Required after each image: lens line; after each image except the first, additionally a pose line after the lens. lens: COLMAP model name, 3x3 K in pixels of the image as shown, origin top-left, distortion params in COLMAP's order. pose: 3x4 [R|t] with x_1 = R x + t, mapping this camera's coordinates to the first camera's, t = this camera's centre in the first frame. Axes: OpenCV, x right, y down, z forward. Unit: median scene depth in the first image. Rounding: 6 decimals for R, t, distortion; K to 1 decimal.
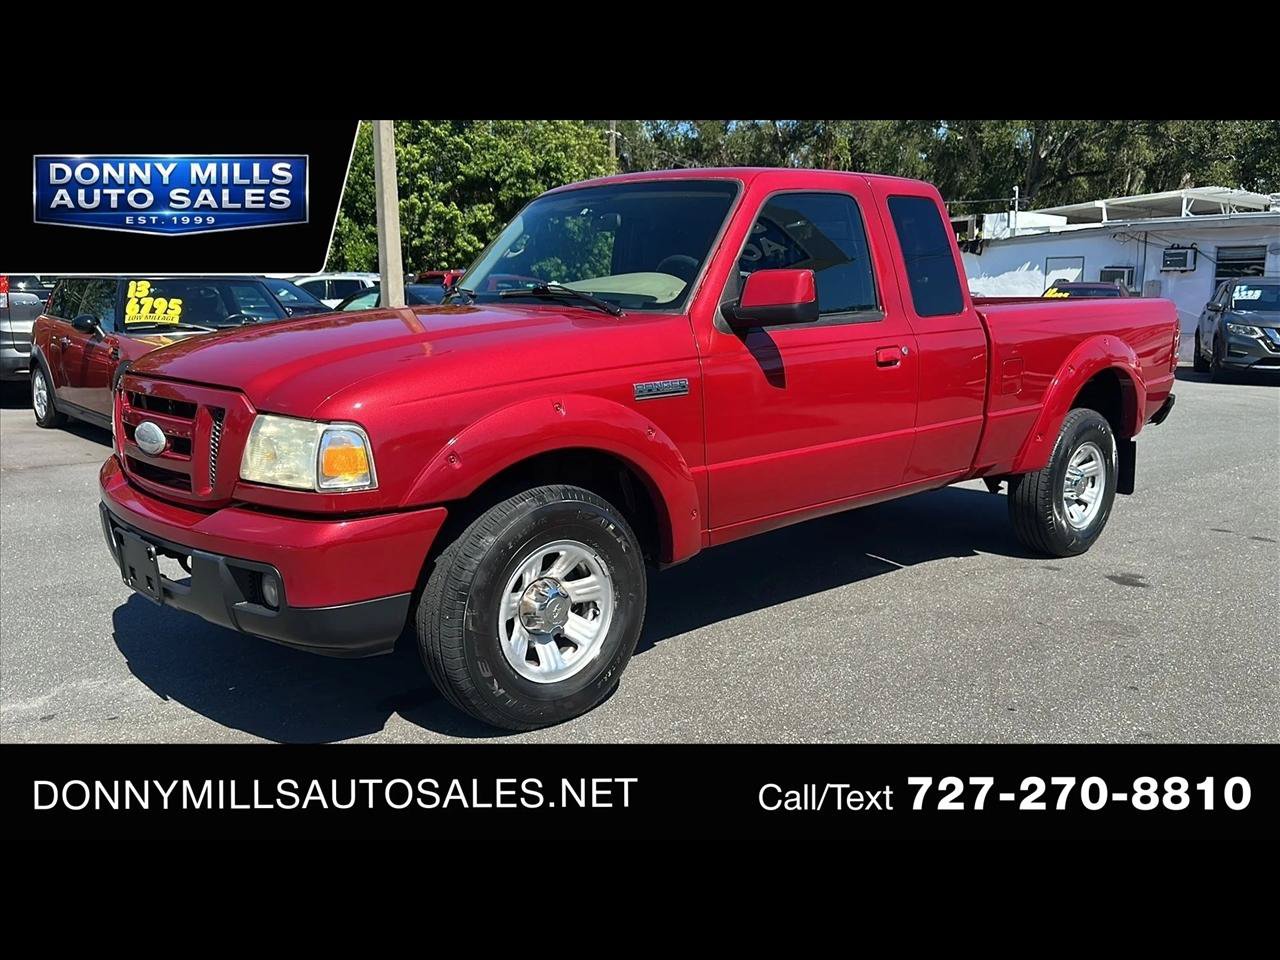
lens RADIAL K [[1083.8, 0, 642.7], [0, 1083.8, 481.2], [0, 0, 1]] dist [0.119805, -0.215324]
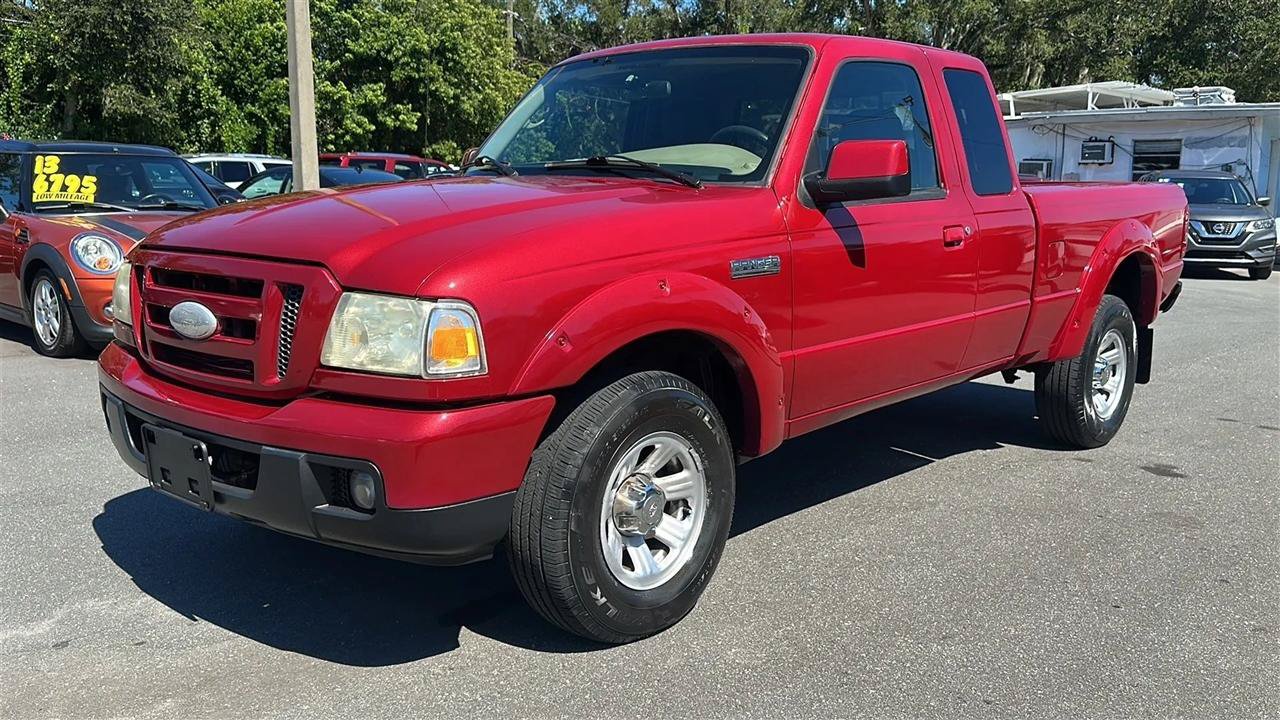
lens RADIAL K [[1129.8, 0, 643.5], [0, 1129.8, 363.0], [0, 0, 1]] dist [0.150759, -0.300757]
pose [[0.995060, -0.005048, 0.099146, -0.112333], [0.006482, 0.999879, -0.014145, 0.006219], [-0.099063, 0.014718, 0.994972, 0.034754]]
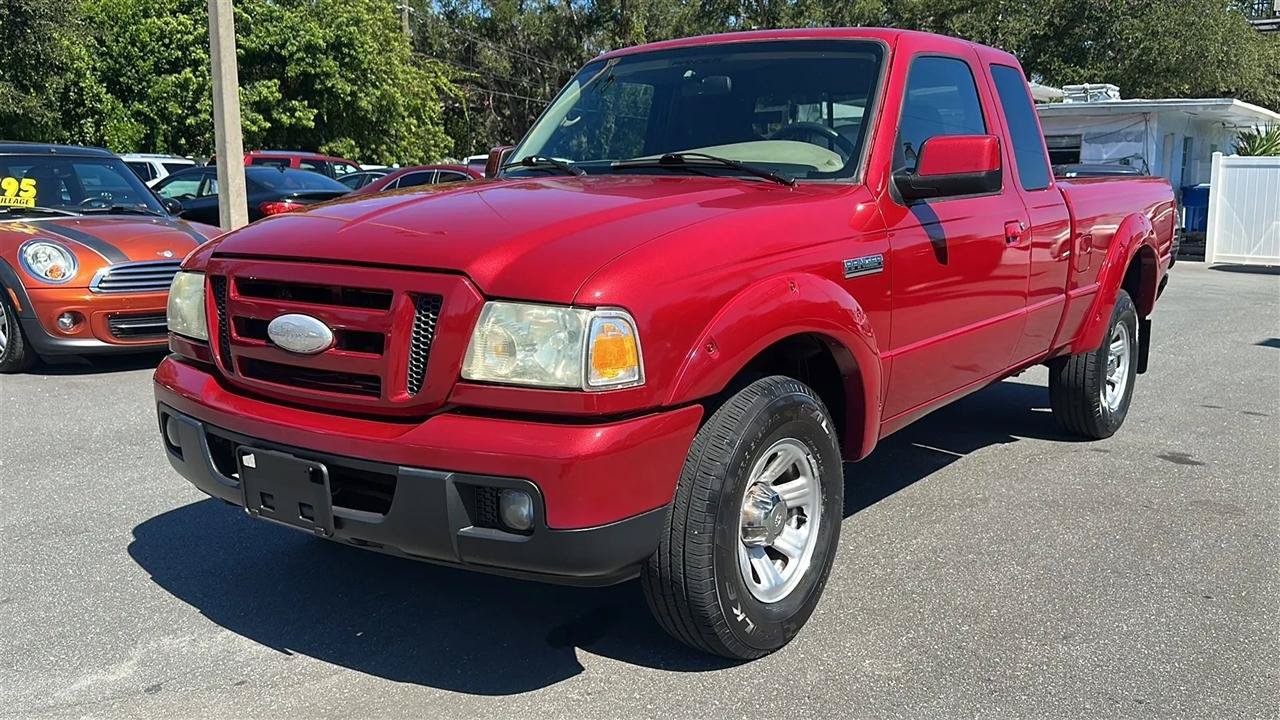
lens RADIAL K [[1129.8, 0, 643.5], [0, 1129.8, 363.0], [0, 0, 1]] dist [0.150759, -0.300757]
pose [[0.981153, -0.028162, 0.191169, -0.222854], [0.030684, 0.999477, -0.010245, -0.000559], [-0.190780, 0.015918, 0.981504, 0.073282]]
